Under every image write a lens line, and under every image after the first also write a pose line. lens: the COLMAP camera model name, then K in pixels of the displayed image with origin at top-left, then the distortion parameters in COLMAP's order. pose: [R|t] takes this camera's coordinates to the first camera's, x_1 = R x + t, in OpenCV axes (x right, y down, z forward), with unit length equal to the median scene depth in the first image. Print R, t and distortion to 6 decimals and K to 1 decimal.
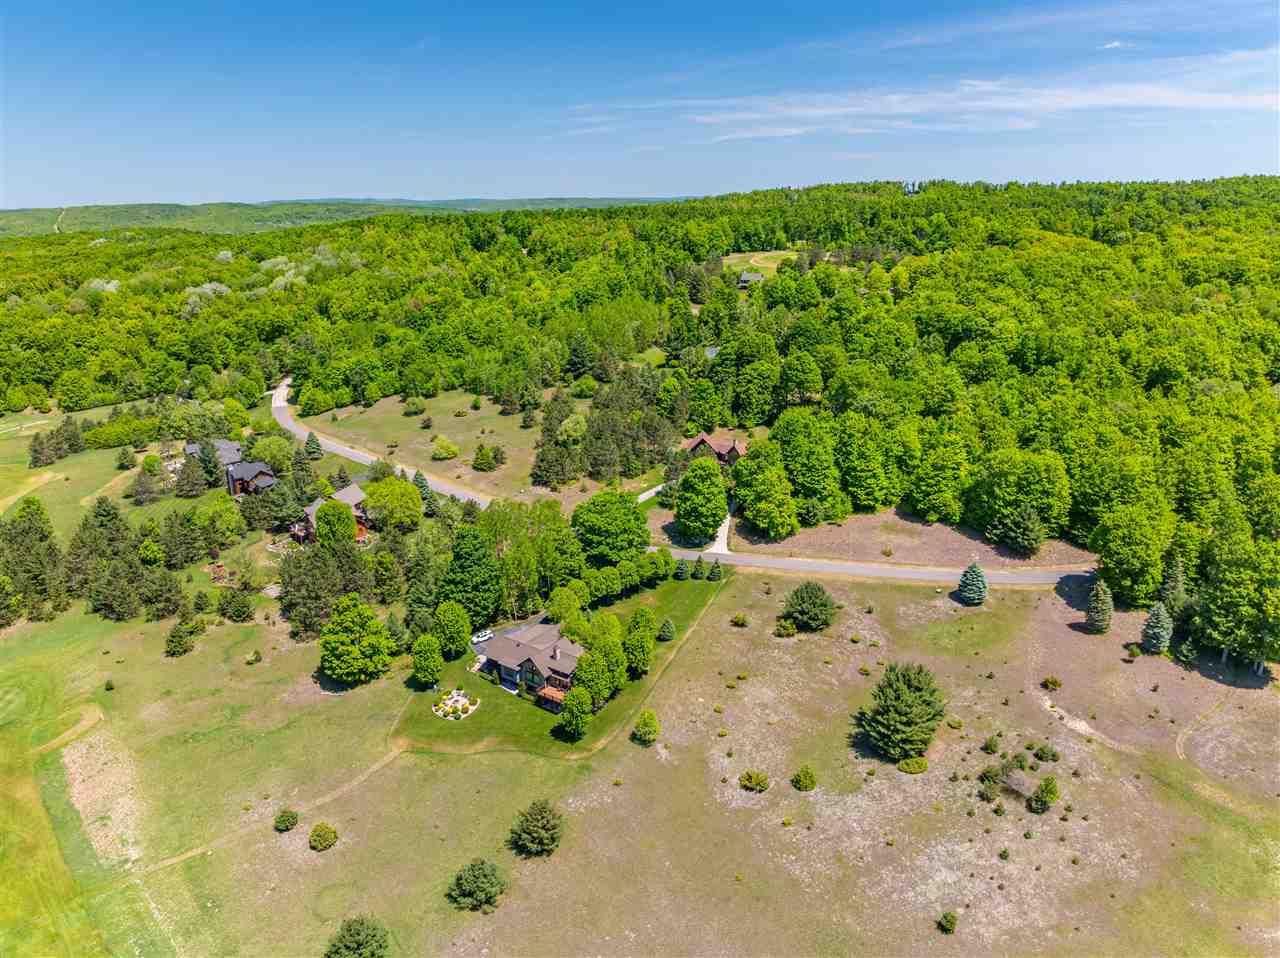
lens RADIAL K [[906.9, 0, 645.4], [0, 906.9, 475.3], [0, 0, 1]] dist [-0.038110, 0.002568]
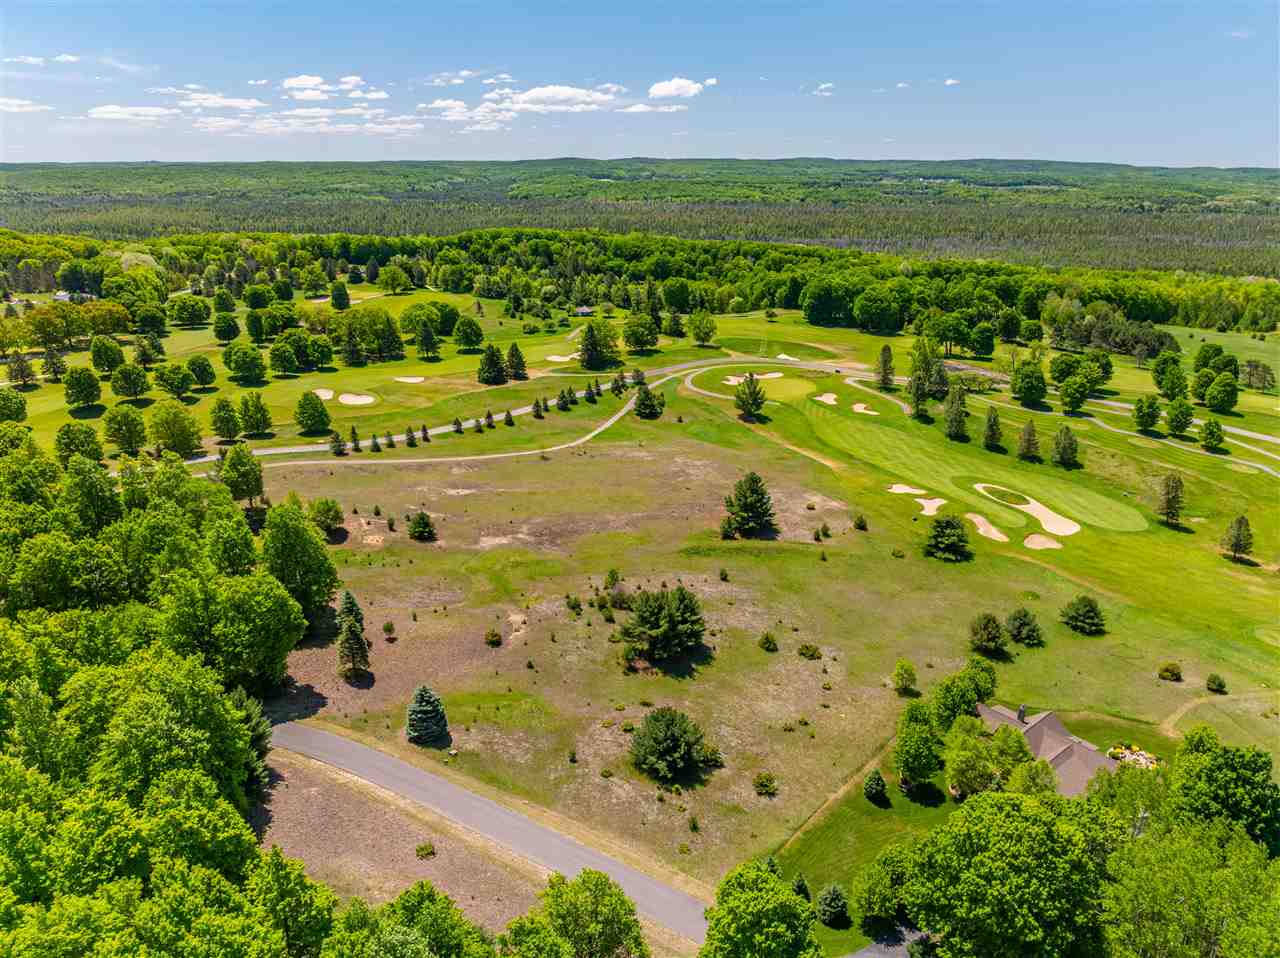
lens RADIAL K [[906.9, 0, 645.4], [0, 906.9, 475.3], [0, 0, 1]] dist [-0.038110, 0.002568]
pose [[-0.965533, -0.077062, 0.248612, 0.036790], [0.085140, 0.809110, 0.581457, -0.395760], [-0.245963, 0.582583, -0.774661, 1.305276]]
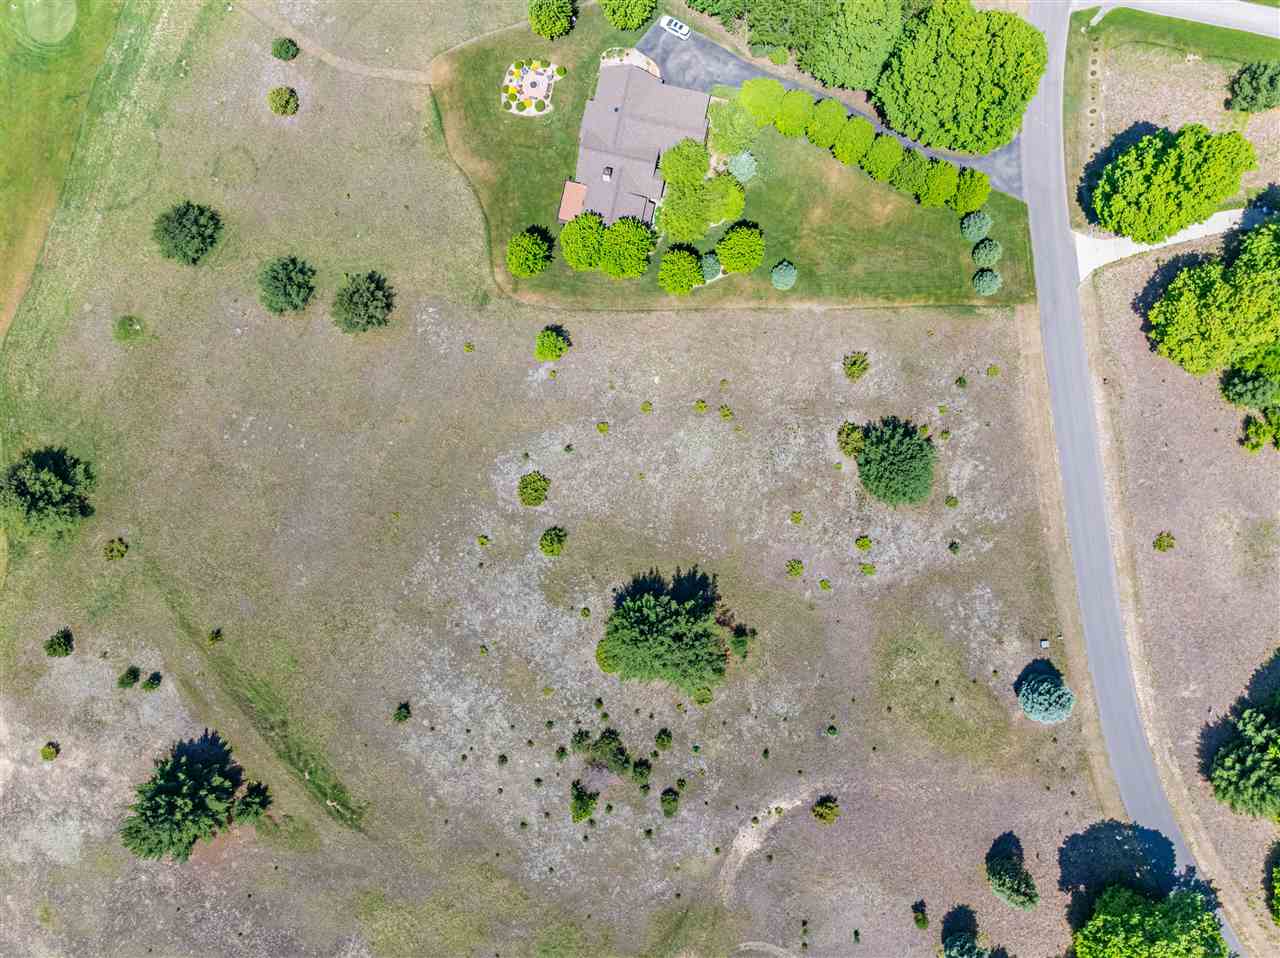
lens RADIAL K [[906.9, 0, 645.4], [0, 906.9, 475.3], [0, 0, 1]] dist [-0.038110, 0.002568]
pose [[0.394451, 0.918880, 0.008301, 0.102053], [-0.279176, 0.111226, 0.953777, -0.379295], [0.875483, -0.378535, 0.300402, 0.593932]]
